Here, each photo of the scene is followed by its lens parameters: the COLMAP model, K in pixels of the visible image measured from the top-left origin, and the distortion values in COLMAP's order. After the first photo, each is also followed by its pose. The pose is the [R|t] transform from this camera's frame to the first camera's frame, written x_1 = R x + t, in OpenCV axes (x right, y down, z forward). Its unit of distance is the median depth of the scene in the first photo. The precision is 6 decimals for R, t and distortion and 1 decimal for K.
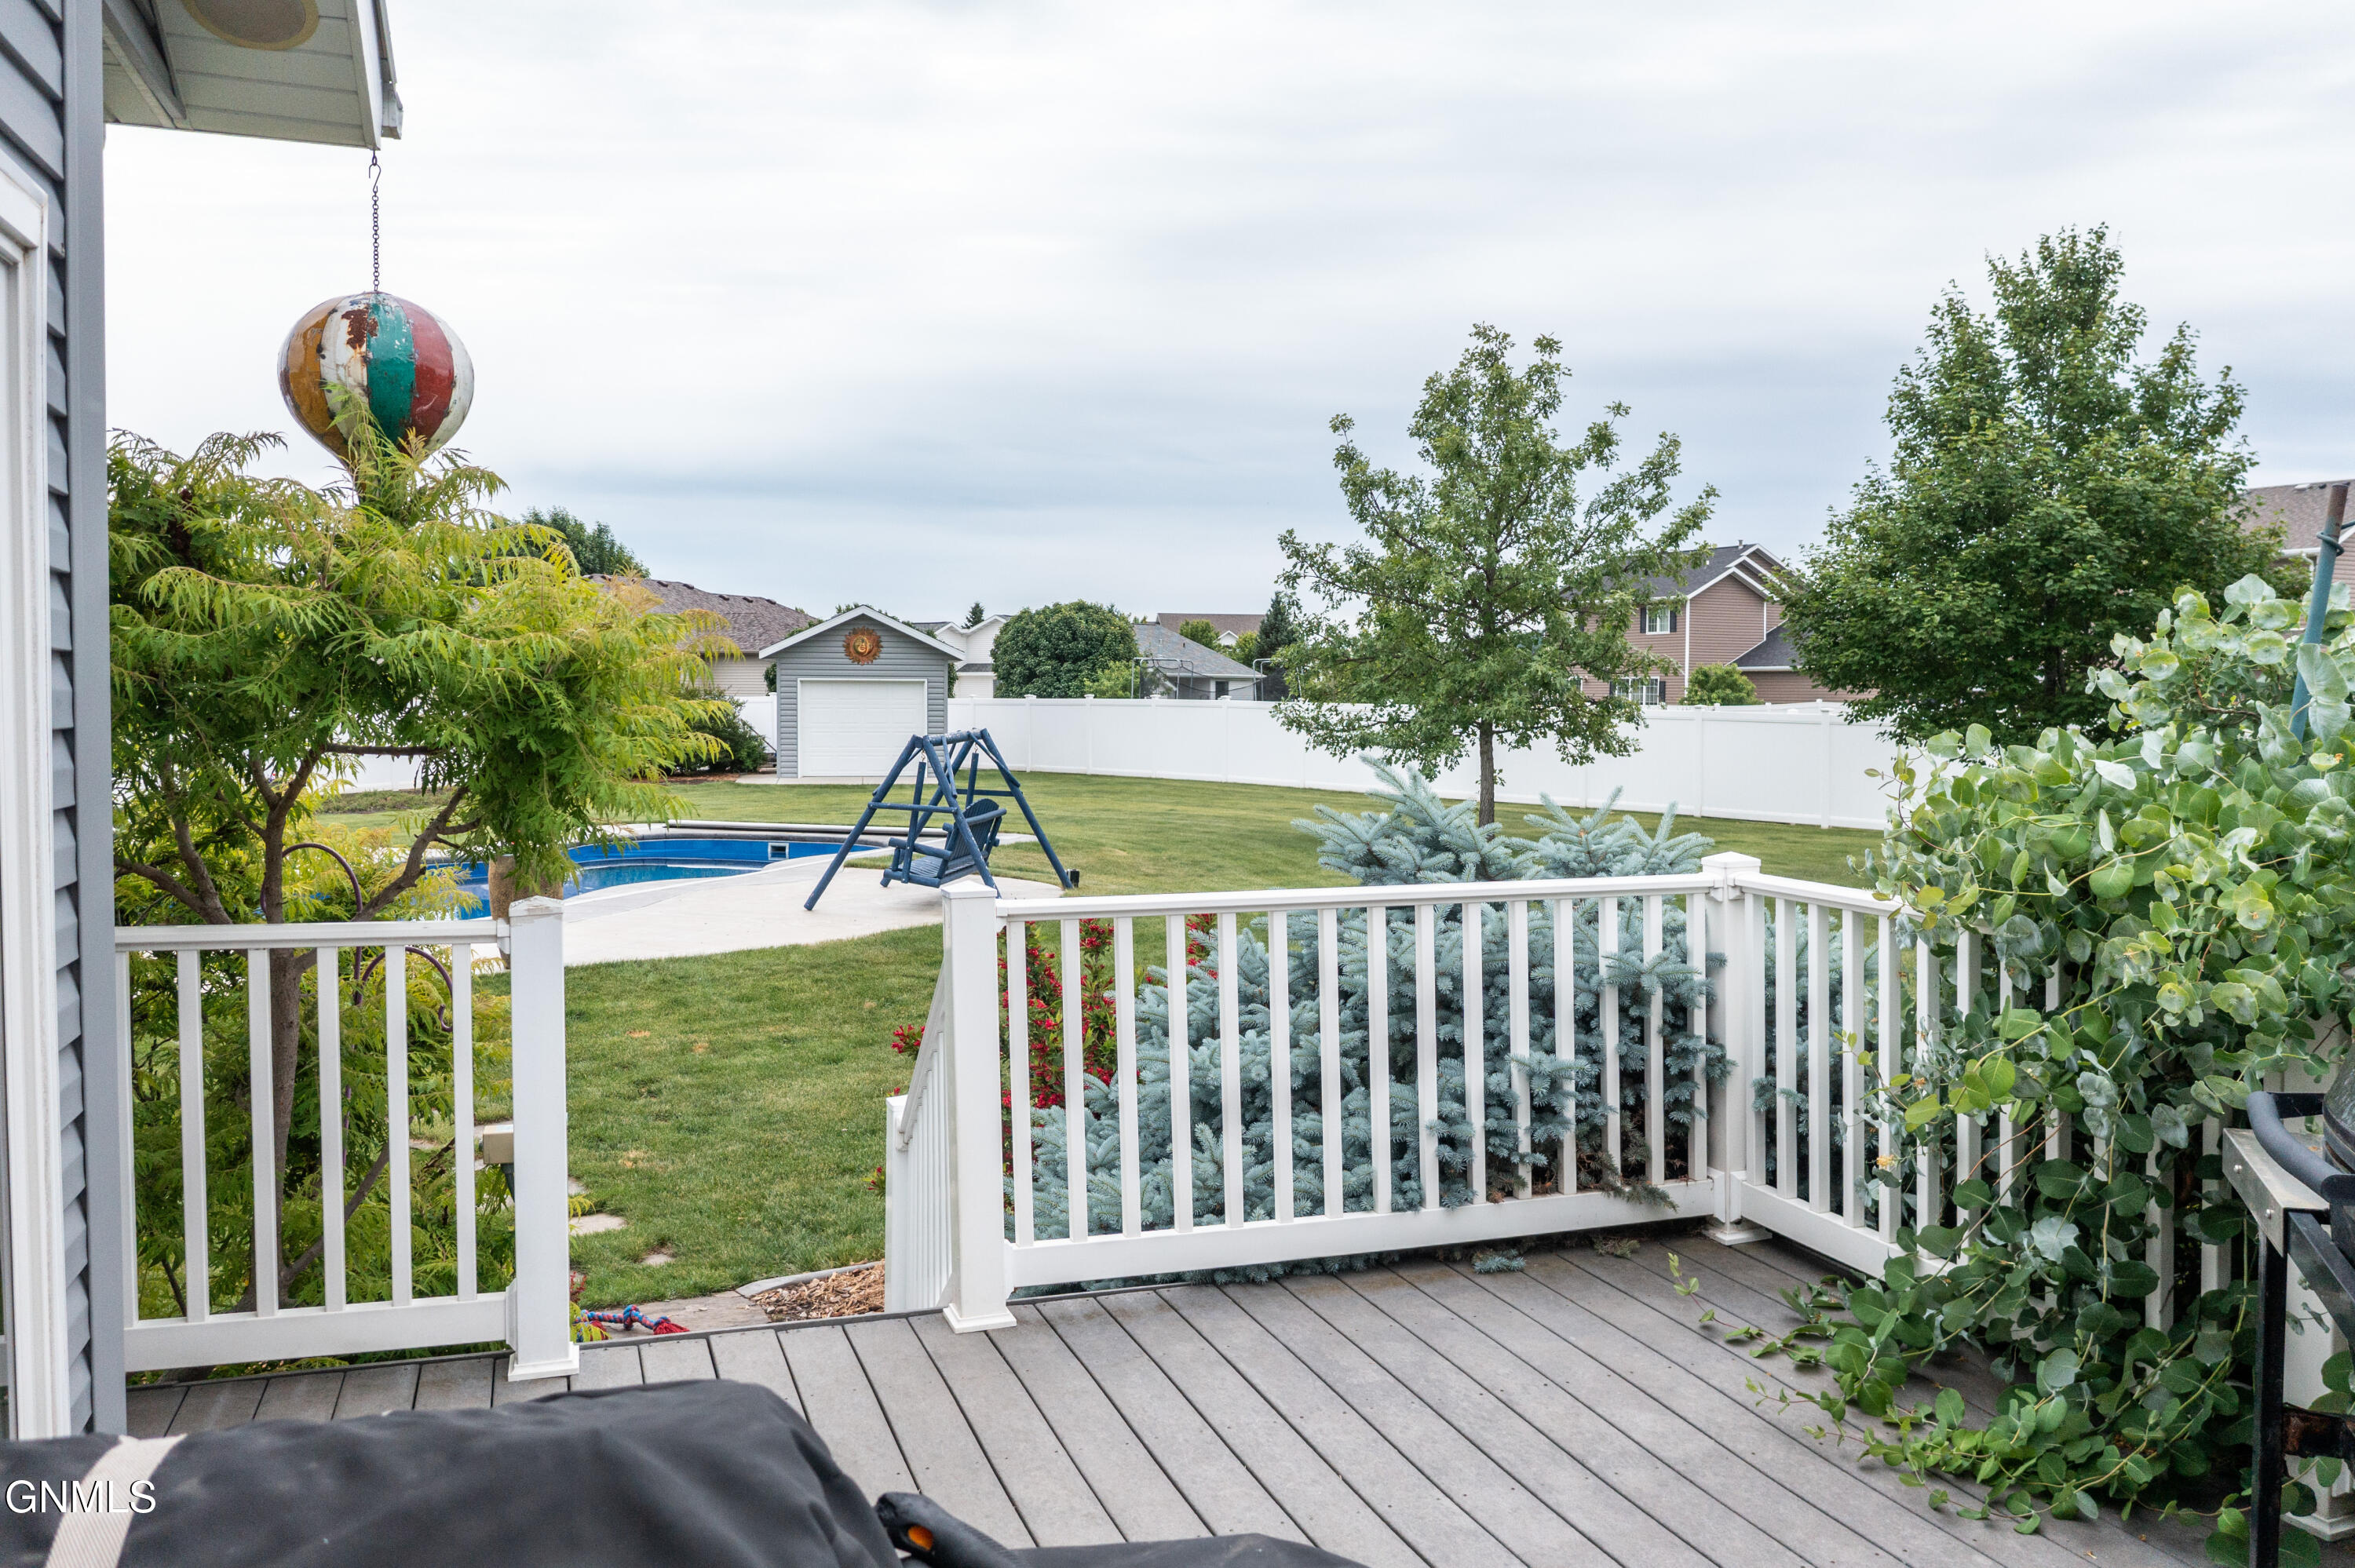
lens RADIAL K [[1867.1, 0, 1163.8], [0, 1867.1, 760.6], [0, 0, 1]] dist [-0.011272, 0.006574]
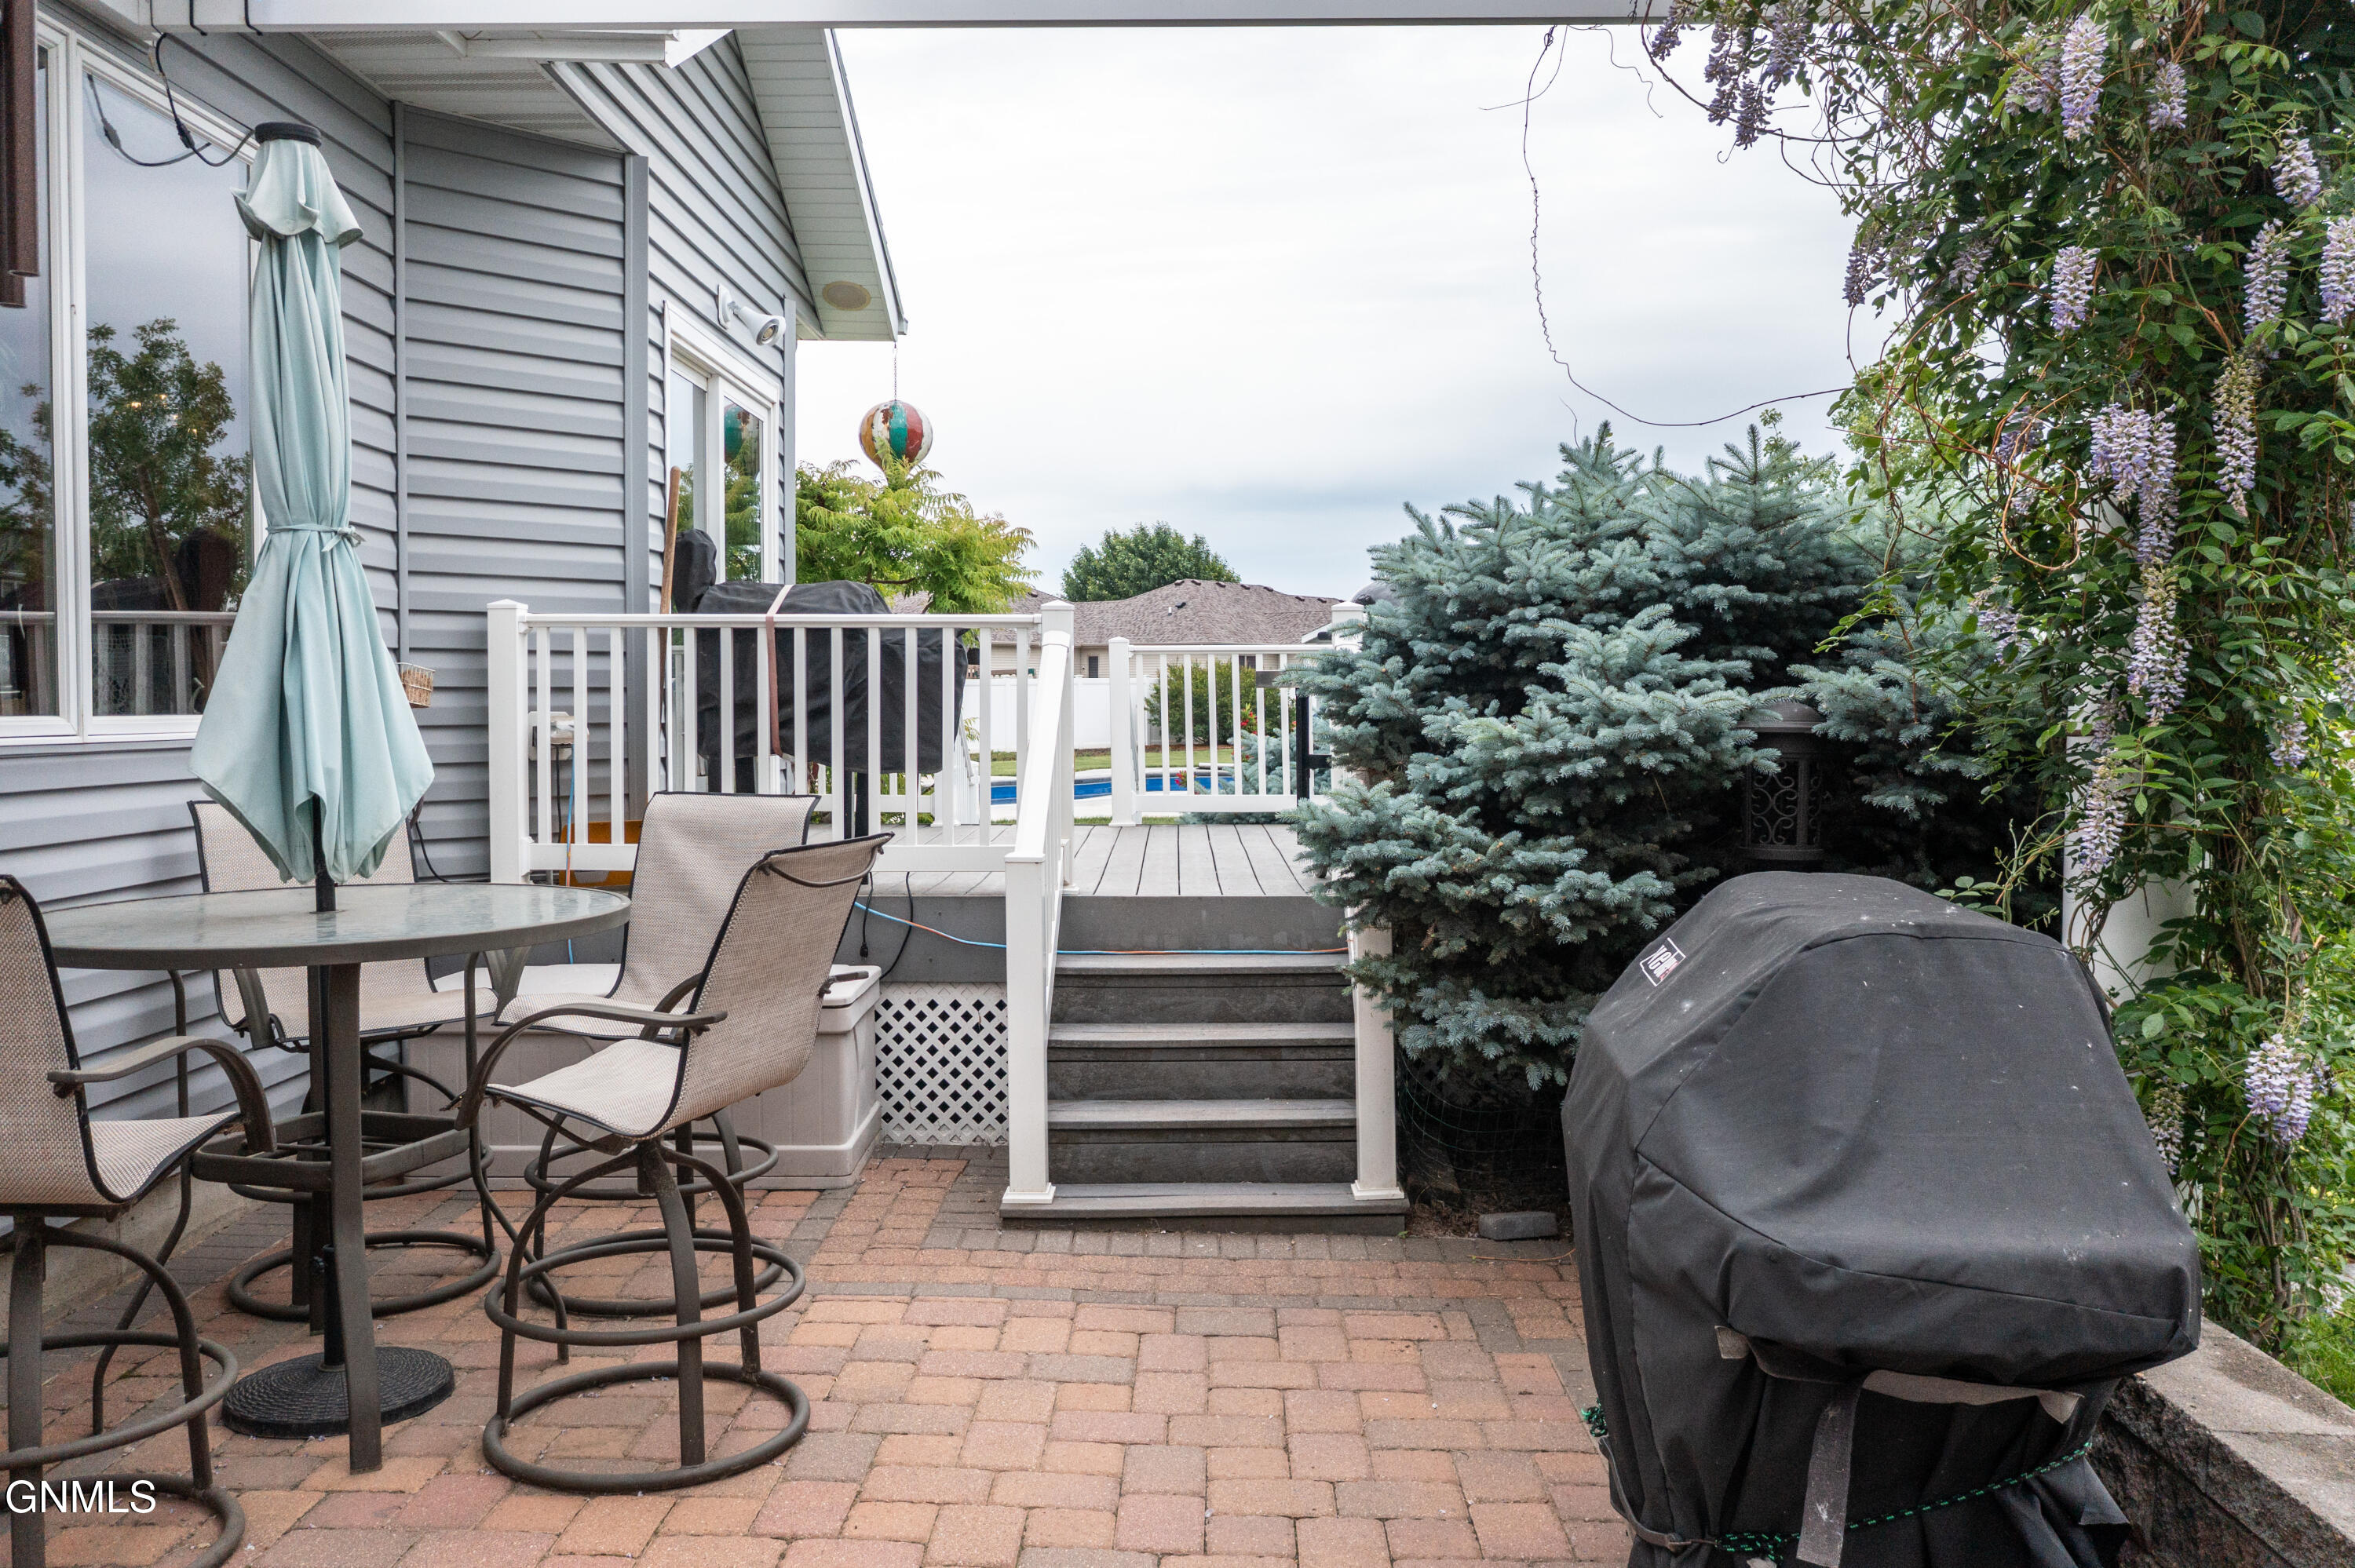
lens RADIAL K [[1867.1, 0, 1167.7], [0, 1867.1, 771.1], [0, 0, 1]] dist [-0.011272, 0.006574]
pose [[0.948469, 0.009965, -0.316713, 0.642140], [-0.009942, 0.999949, 0.001687, 0.210069], [0.316713, 0.001548, 0.948520, -1.113897]]
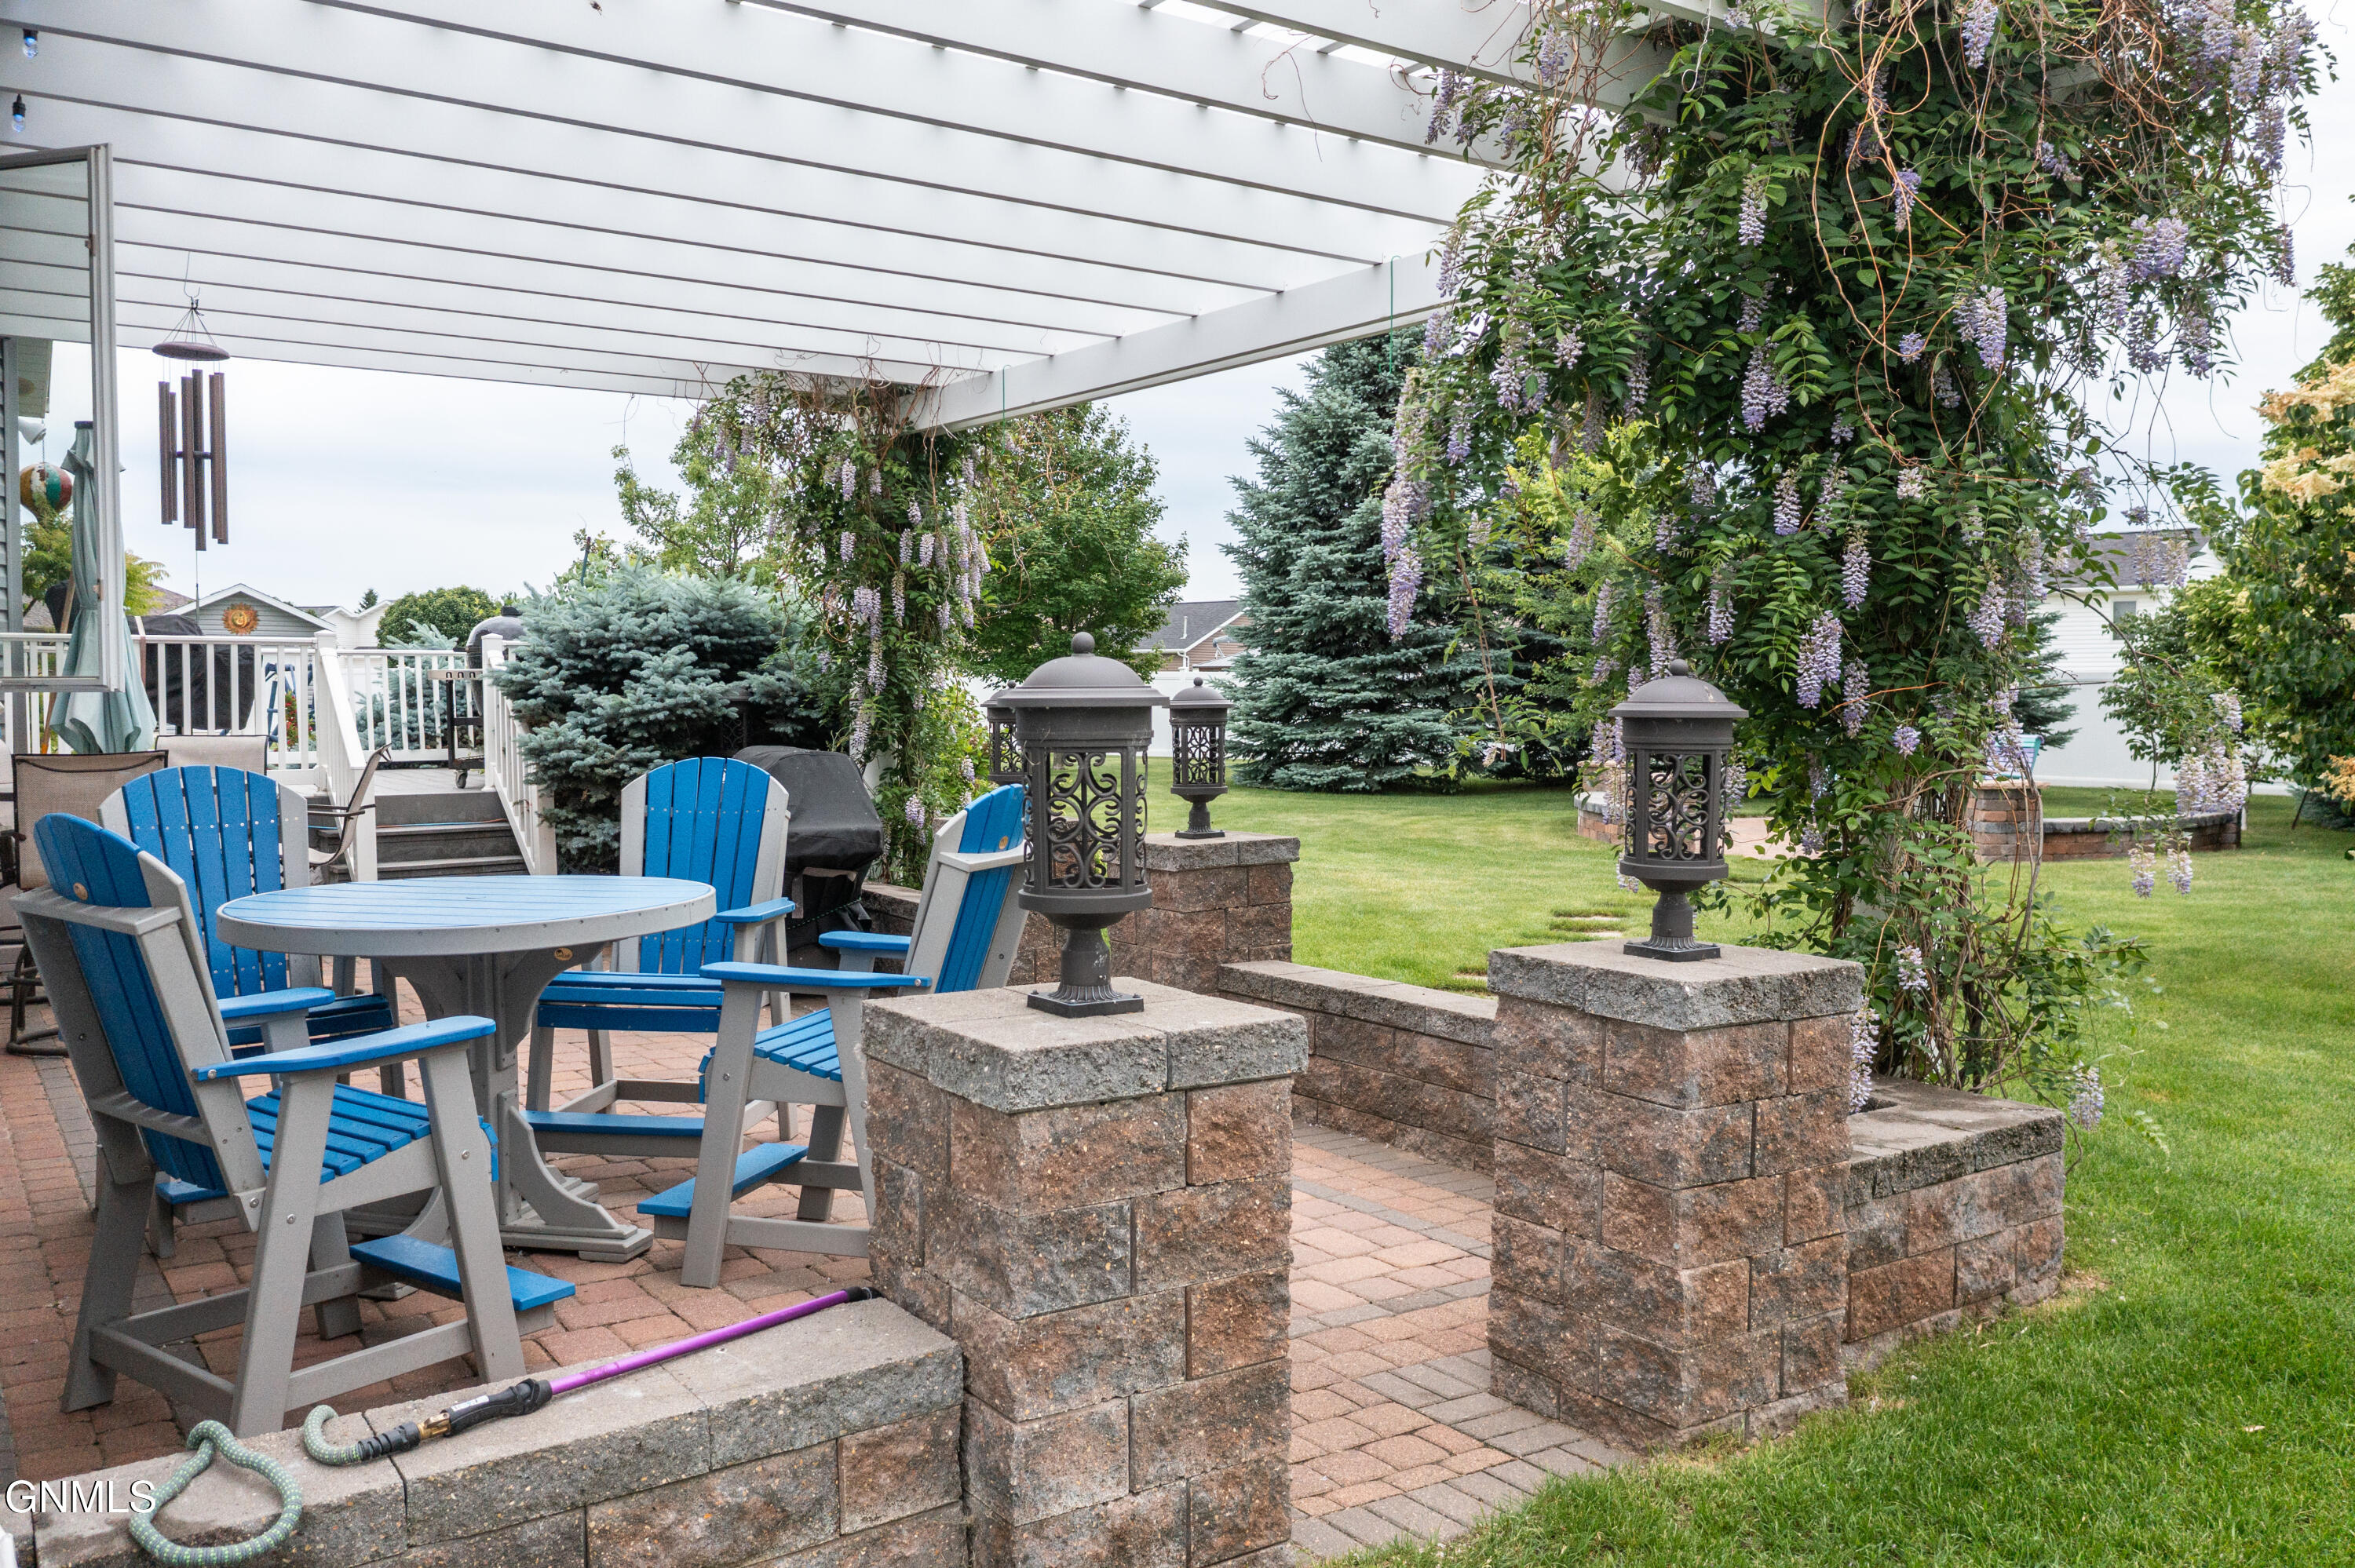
lens RADIAL K [[1867.1, 0, 1168.4], [0, 1867.1, 779.8], [0, 0, 1]] dist [-0.011272, 0.006574]
pose [[0.956552, -0.015778, 0.291134, 0.466838], [0.012189, 0.999826, 0.014135, 0.261858], [-0.291306, -0.009973, 0.956578, -2.493920]]
